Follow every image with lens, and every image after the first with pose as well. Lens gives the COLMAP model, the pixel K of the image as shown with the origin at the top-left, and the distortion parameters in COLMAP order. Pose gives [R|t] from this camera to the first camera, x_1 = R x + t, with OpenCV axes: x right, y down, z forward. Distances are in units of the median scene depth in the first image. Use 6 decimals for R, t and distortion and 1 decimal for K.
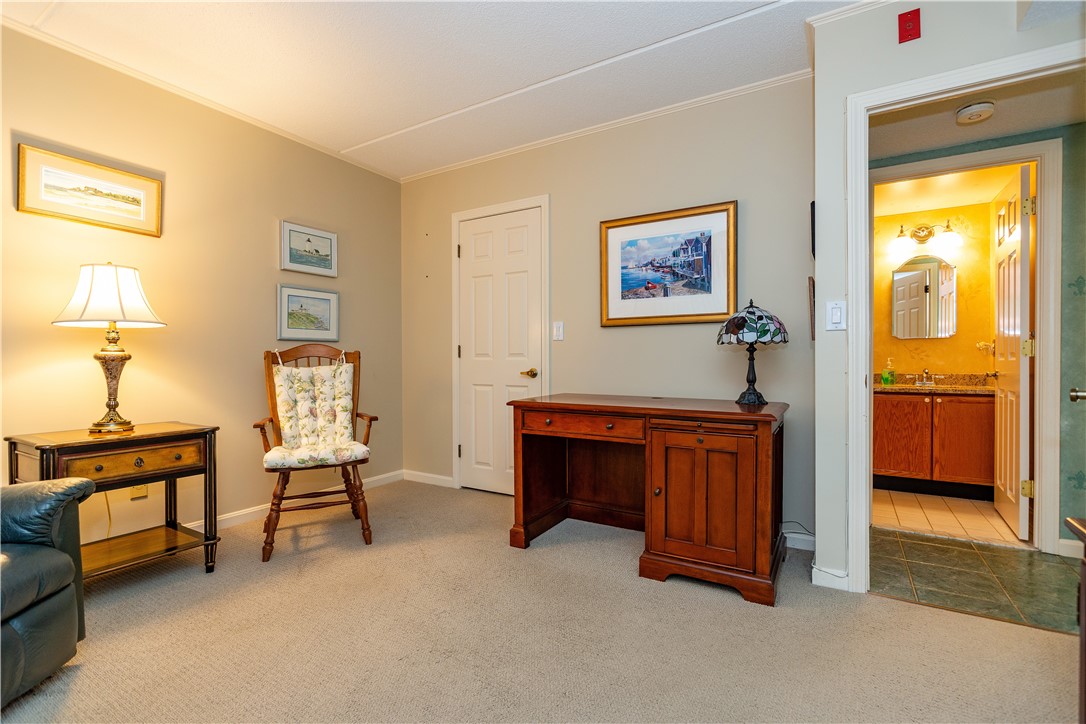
lens RADIAL K [[502.4, 0, 545.1], [0, 502.4, 366.0], [0, 0, 1]] dist [-0.002195, -0.000095]
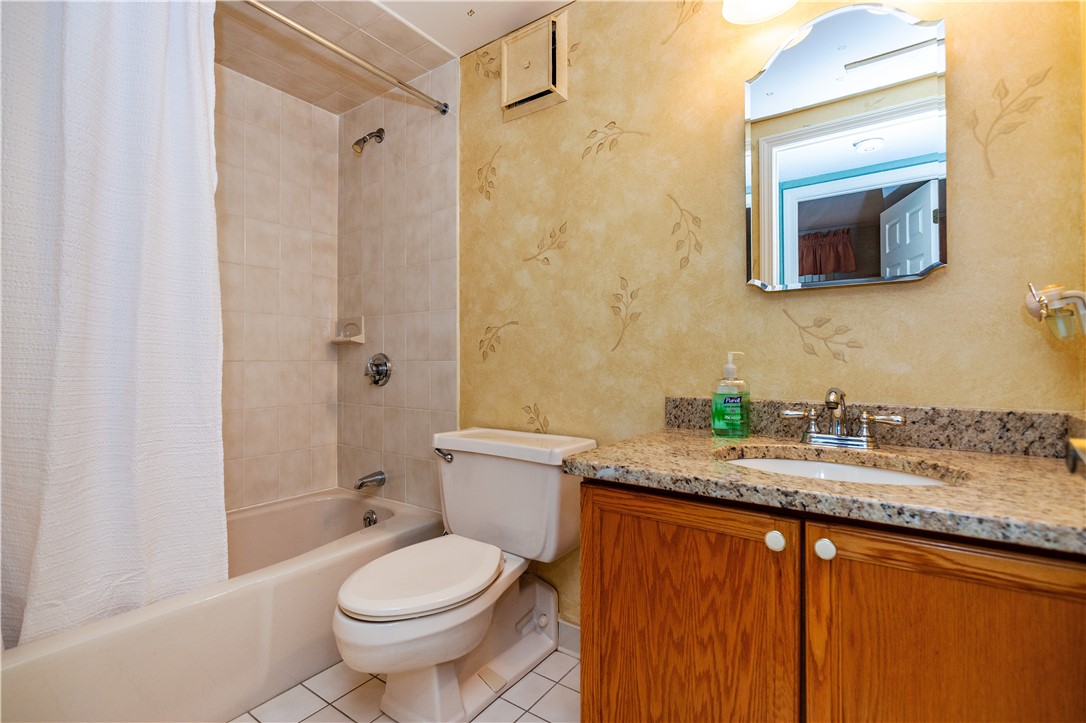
lens RADIAL K [[499.5, 0, 539.1], [0, 499.5, 358.3], [0, 0, 1]] dist [-0.003173, 0.000508]
pose [[0.995752, 0.001945, -0.092051, 0.625828], [-0.003478, 0.999858, -0.016496, -0.006675], [0.092006, 0.016746, 0.995618, 0.713032]]
